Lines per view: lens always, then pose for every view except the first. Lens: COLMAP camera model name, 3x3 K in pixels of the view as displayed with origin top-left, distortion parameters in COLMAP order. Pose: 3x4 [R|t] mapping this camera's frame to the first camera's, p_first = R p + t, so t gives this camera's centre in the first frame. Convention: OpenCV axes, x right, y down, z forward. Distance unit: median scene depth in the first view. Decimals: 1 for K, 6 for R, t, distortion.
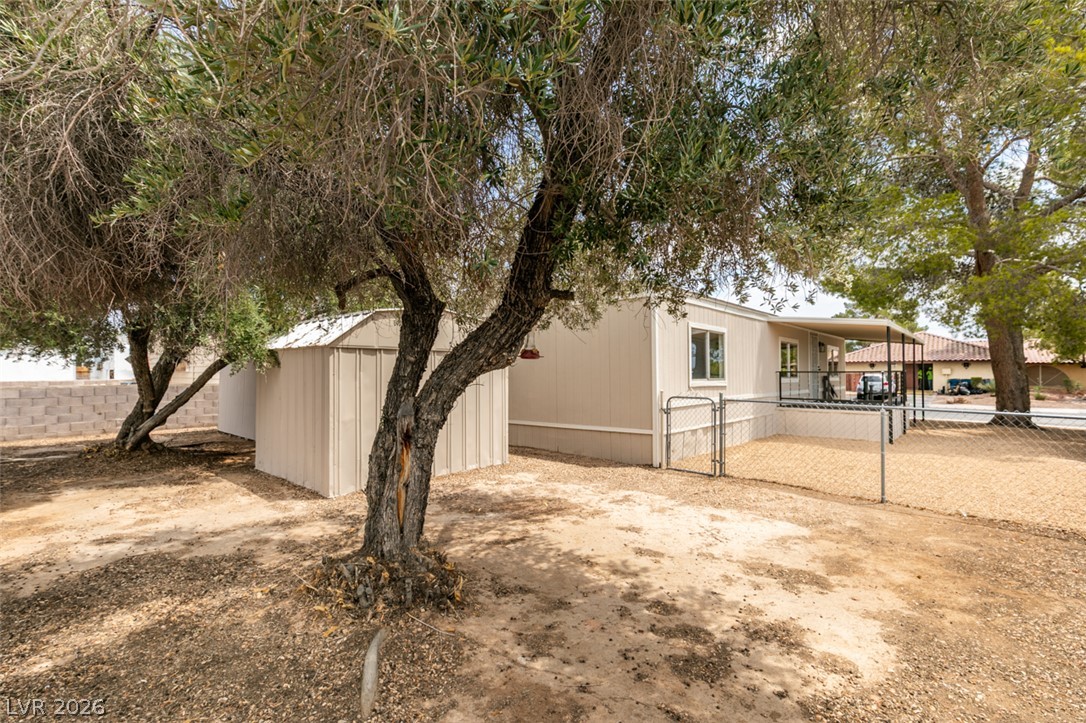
lens RADIAL K [[496.4, 0, 543.2], [0, 496.4, 362.8], [0, 0, 1]] dist [0.000640, 0.000353]
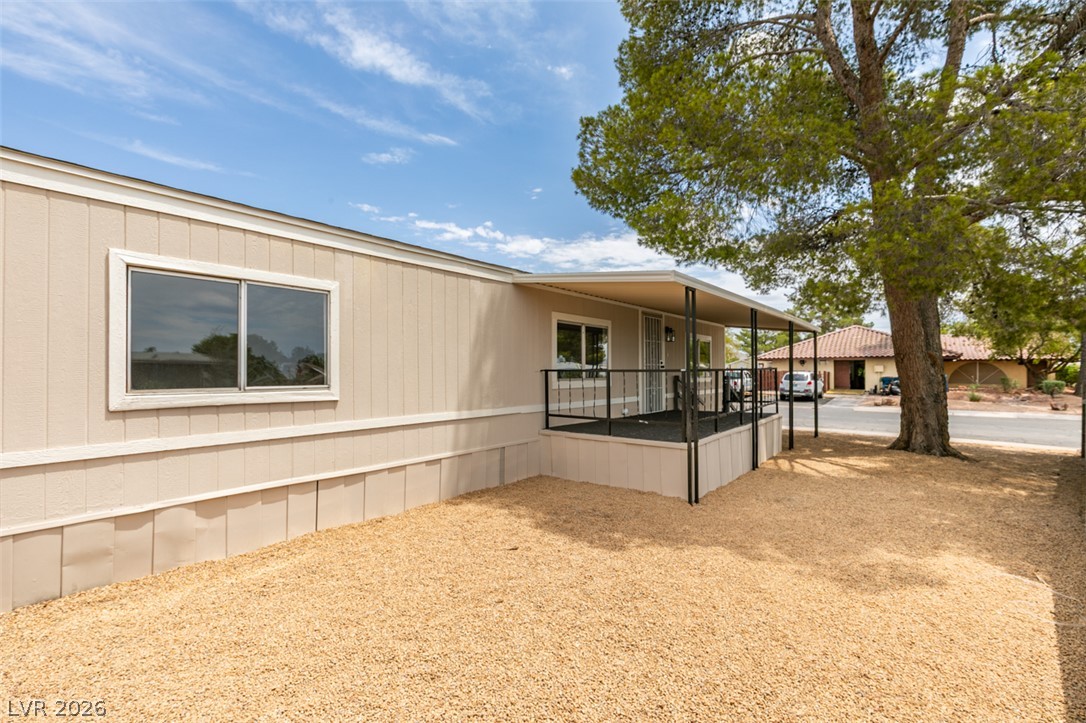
lens RADIAL K [[496.4, 0, 543.3], [0, 496.4, 362.7], [0, 0, 1]] dist [0.000640, 0.000353]
pose [[0.998063, -0.000568, 0.062212, 0.474797], [0.000280, 0.999989, 0.004642, 0.006653], [-0.062214, -0.004615, 0.998052, 0.442696]]
